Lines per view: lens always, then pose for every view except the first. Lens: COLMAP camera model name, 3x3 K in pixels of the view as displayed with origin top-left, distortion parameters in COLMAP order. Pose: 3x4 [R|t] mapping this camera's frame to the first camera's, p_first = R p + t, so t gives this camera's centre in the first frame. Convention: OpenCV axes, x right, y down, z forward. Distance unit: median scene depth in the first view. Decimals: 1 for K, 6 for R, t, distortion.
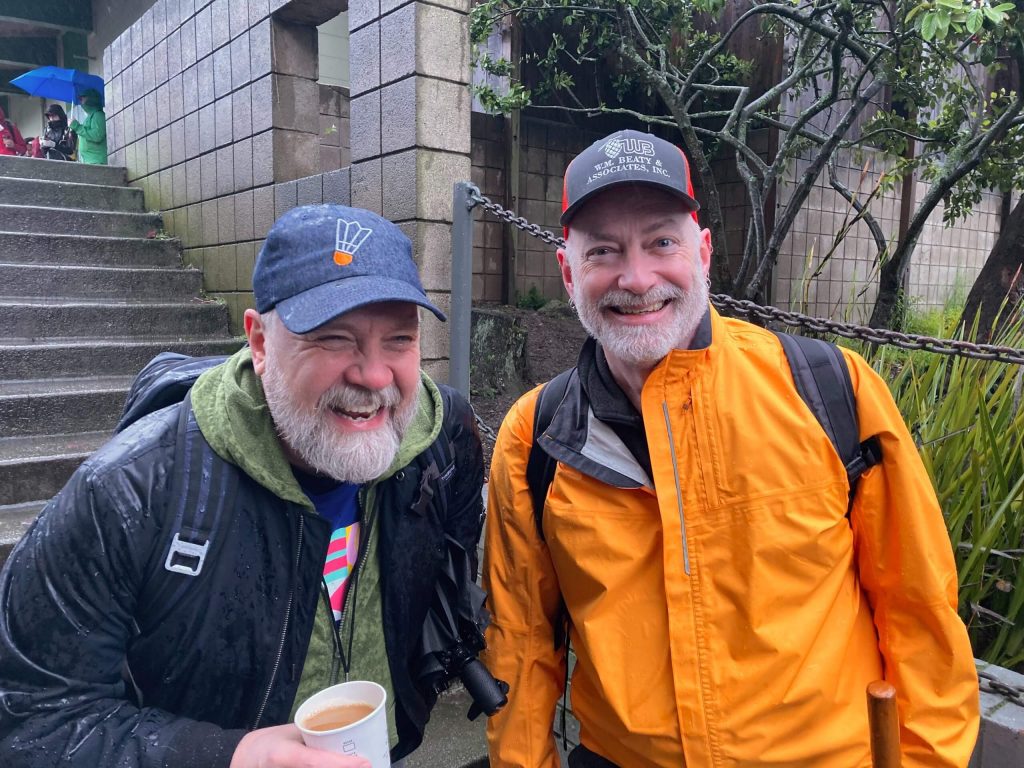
lens RADIAL K [[844.9, 0, 534.5], [0, 844.9, 409.0], [0, 0, 1]] dist [0.012580, 0.000370]
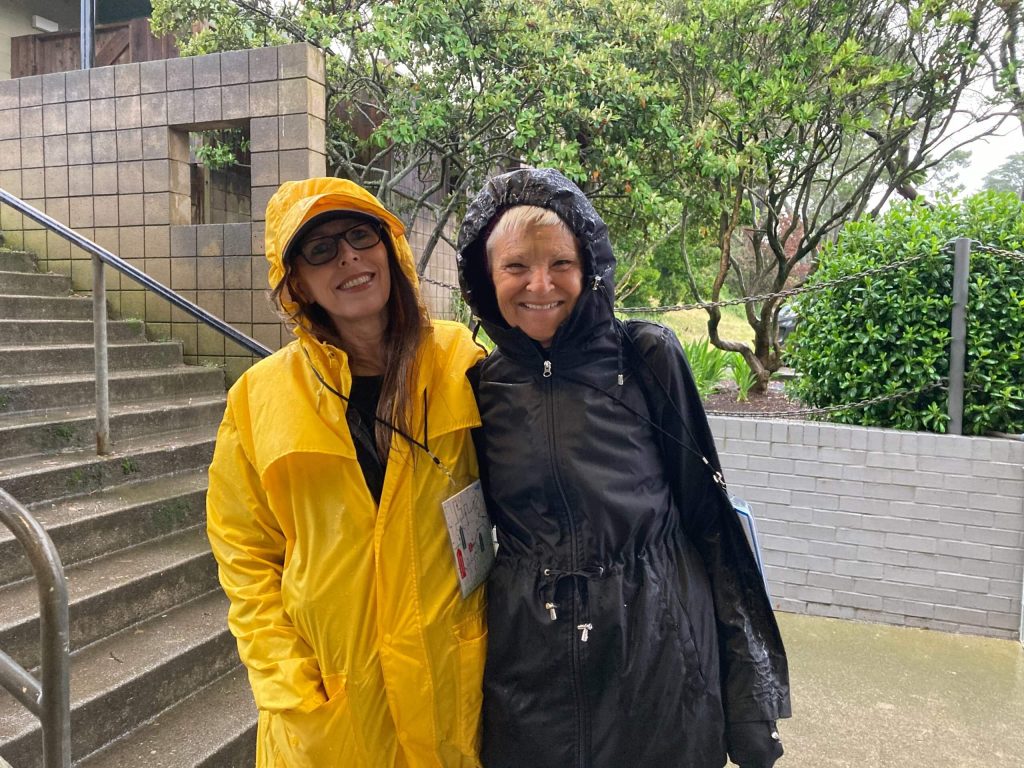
lens RADIAL K [[840.2, 0, 512.0], [0, 840.2, 384.0], [0, 0, 1]] dist [-0.005944, -0.006694]
pose [[0.858750, -0.032362, 0.511372, -0.471780], [0.056254, 0.997925, -0.031315, 0.102638], [-0.509298, 0.055658, 0.858789, -0.574441]]
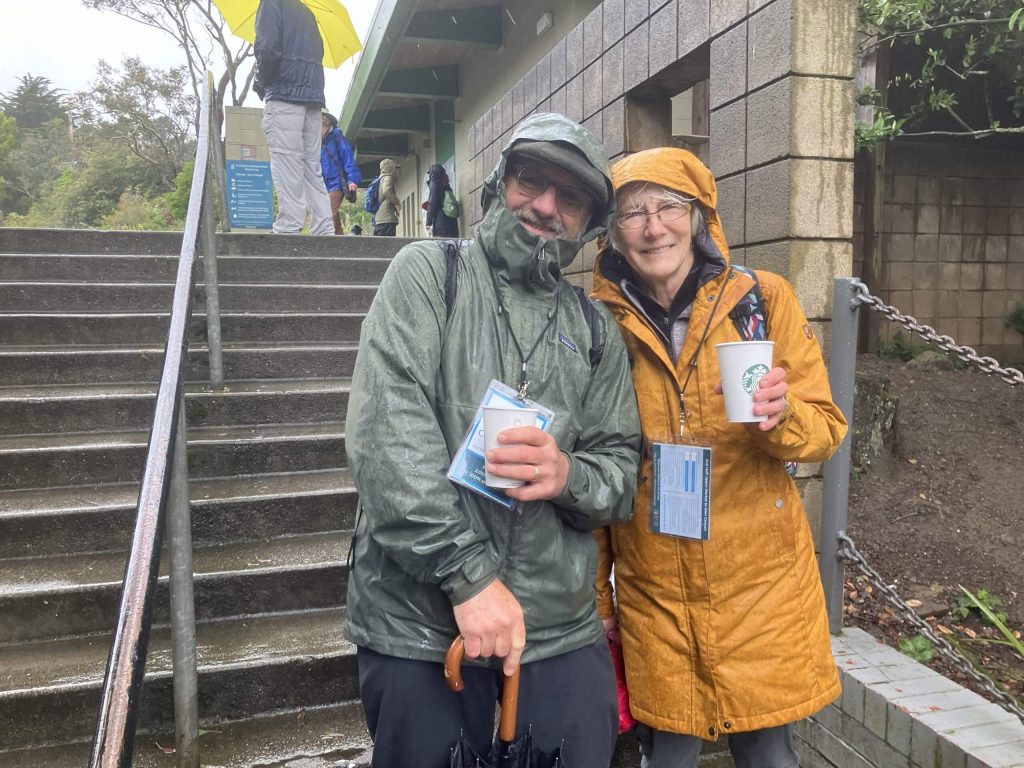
lens RADIAL K [[858.7, 0, 512.0], [0, 858.7, 384.0], [0, 0, 1]] dist [0.006842, -0.011217]
pose [[0.918989, 0.010407, -0.394147, -0.031164], [-0.029629, 0.998648, -0.042715, -0.069799], [0.393169, 0.050933, 0.918054, 0.051022]]
